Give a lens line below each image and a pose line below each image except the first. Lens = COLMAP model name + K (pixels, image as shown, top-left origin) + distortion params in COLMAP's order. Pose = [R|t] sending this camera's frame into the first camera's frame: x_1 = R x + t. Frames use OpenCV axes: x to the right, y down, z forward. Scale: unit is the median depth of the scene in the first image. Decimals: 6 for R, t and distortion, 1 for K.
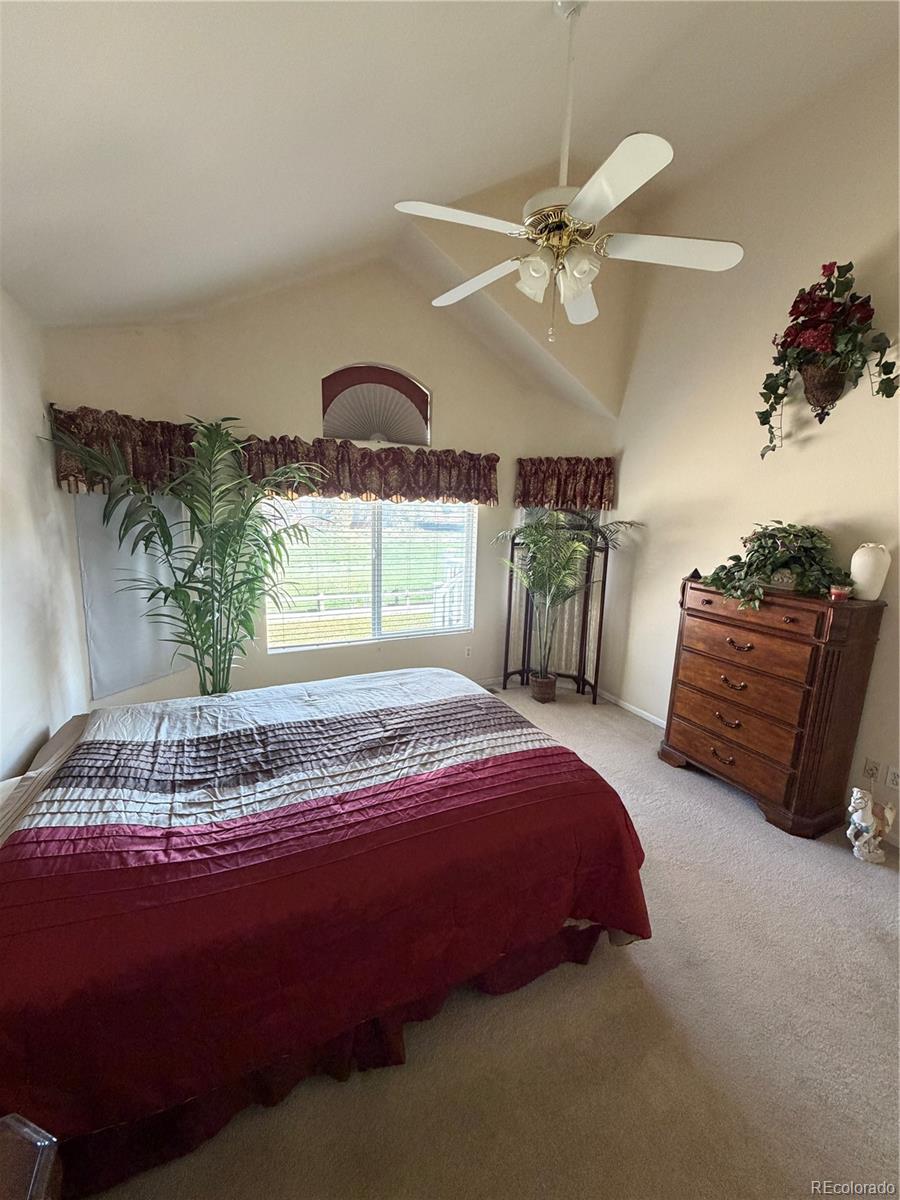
lens RADIAL K [[479.5, 0, 445.9], [0, 479.5, 602.6], [0, 0, 1]] dist [0.000591, 0.000307]
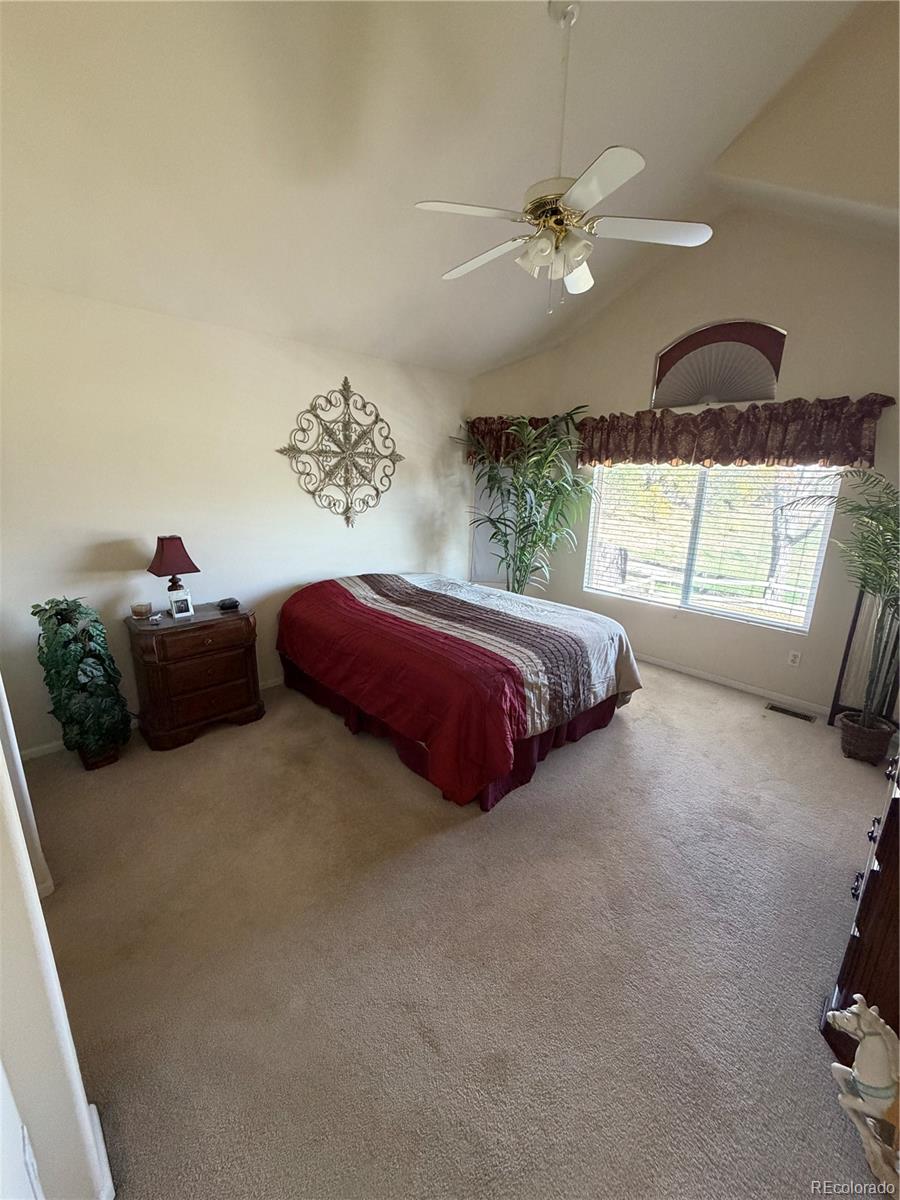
lens RADIAL K [[479.5, 0, 443.2], [0, 479.5, 597.3], [0, 0, 1]] dist [0.000591, 0.000307]
pose [[0.304870, 0.222039, -0.926150, 1.046513], [-0.198813, 0.965857, 0.166114, -0.018091], [0.931412, 0.133488, 0.338605, 0.338023]]
